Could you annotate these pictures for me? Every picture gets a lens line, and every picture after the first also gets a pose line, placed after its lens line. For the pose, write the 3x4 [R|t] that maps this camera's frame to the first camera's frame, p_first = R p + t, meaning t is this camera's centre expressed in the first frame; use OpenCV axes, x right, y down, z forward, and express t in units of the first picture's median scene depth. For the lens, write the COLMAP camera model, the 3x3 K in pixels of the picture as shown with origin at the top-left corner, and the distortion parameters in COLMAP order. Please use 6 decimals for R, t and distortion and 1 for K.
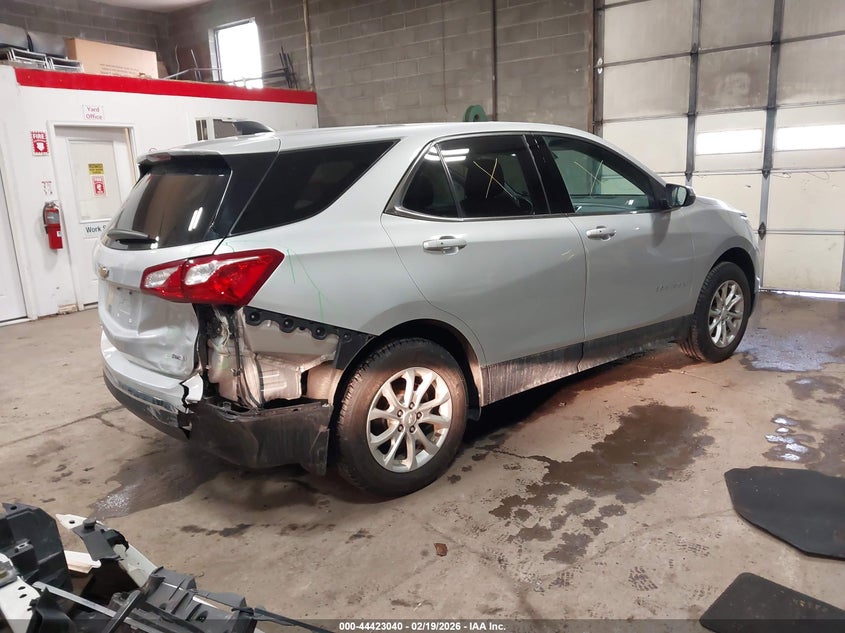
lens RADIAL K [[651.0, 0, 446.8], [0, 651.0, 298.4], [0, 0, 1]] dist [0.023343, -0.011794]
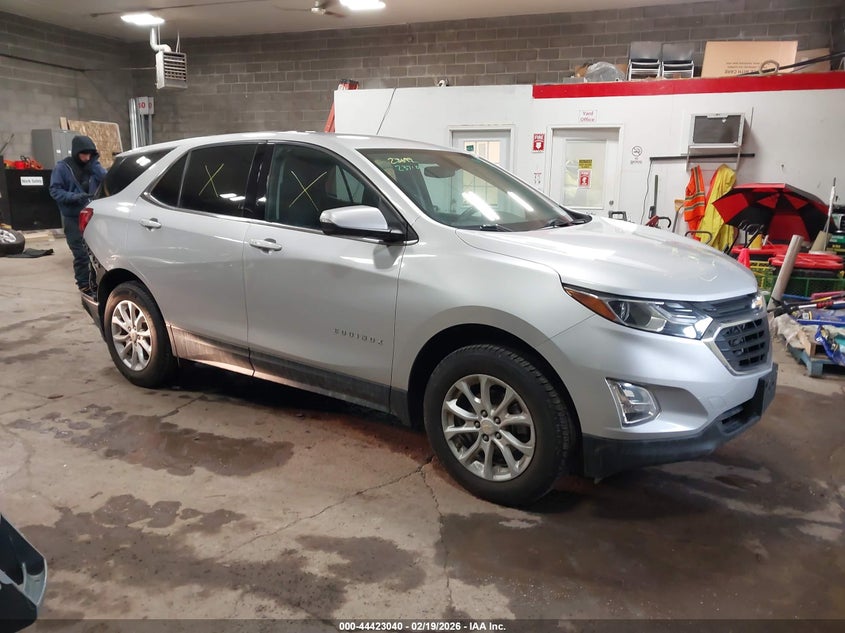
lens RADIAL K [[633.6, 0, 422.5], [0, 633.6, 316.5], [0, 0, 1]] dist [-0.033586, 0.048588]
pose [[0.280367, 0.254115, -0.925646, 1.114771], [-0.210233, 0.957165, 0.199091, -0.219436], [0.936588, 0.138783, 0.321781, 0.875081]]
